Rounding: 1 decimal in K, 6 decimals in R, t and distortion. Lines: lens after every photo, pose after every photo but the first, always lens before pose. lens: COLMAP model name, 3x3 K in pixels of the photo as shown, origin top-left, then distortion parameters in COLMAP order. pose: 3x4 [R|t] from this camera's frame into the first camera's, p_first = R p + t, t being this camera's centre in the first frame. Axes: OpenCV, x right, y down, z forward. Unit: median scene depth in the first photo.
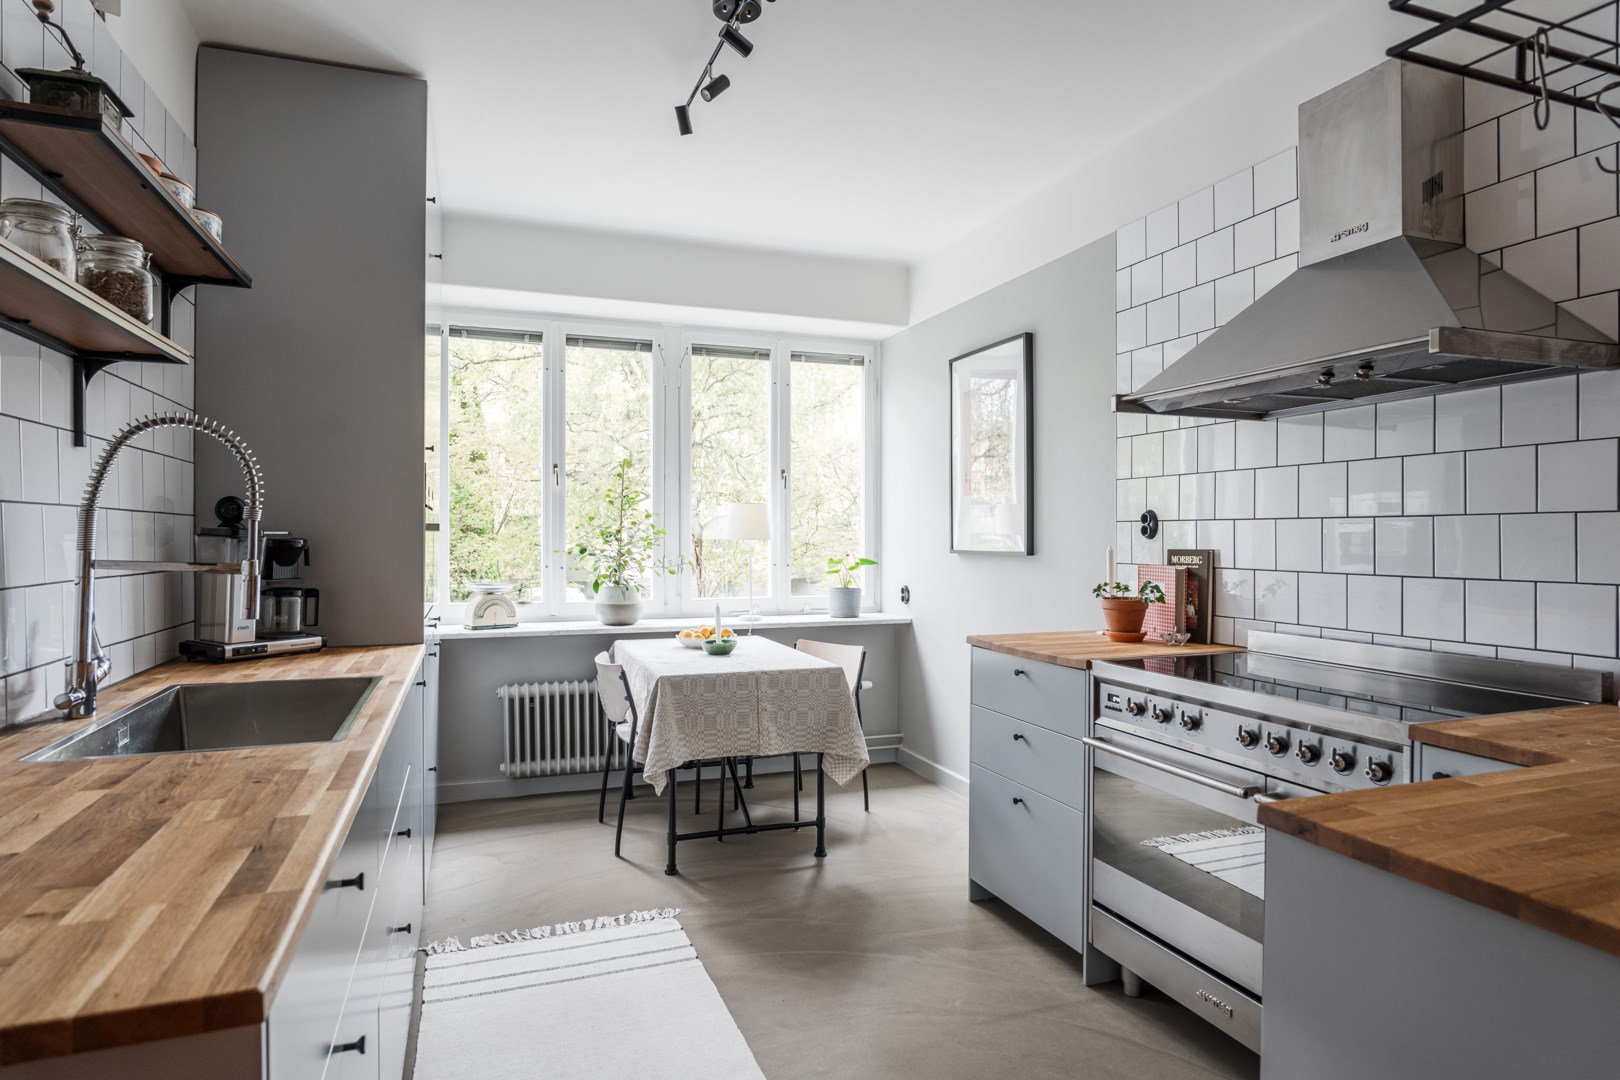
lens RADIAL K [[886.2, 0, 810.0], [0, 886.2, 540.0], [0, 0, 1]] dist [-0.018221, 0.002590]
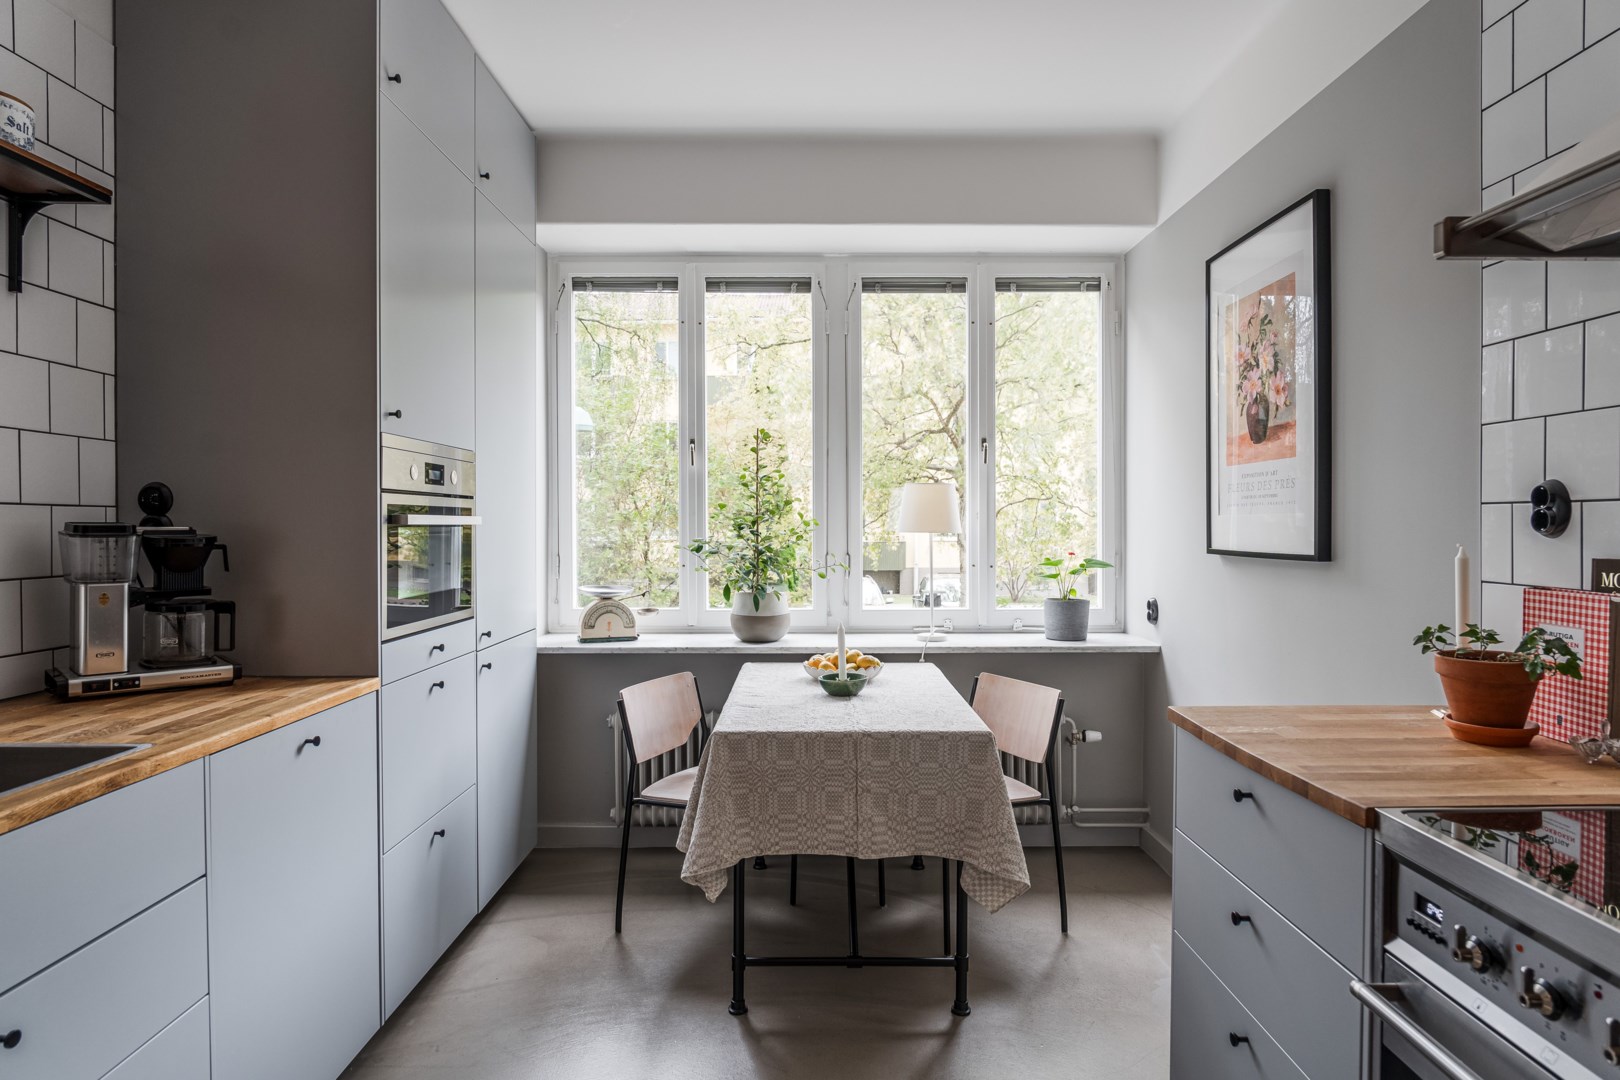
lens RADIAL K [[947.7, 0, 810.0], [0, 947.7, 540.0], [0, 0, 1]] dist [-0.013029, -0.000112]
pose [[0.947356, 0.002997, -0.320168, 0.132847], [0.000885, 0.999928, 0.011979, -0.005363], [0.320181, -0.011631, 0.947285, 0.304955]]
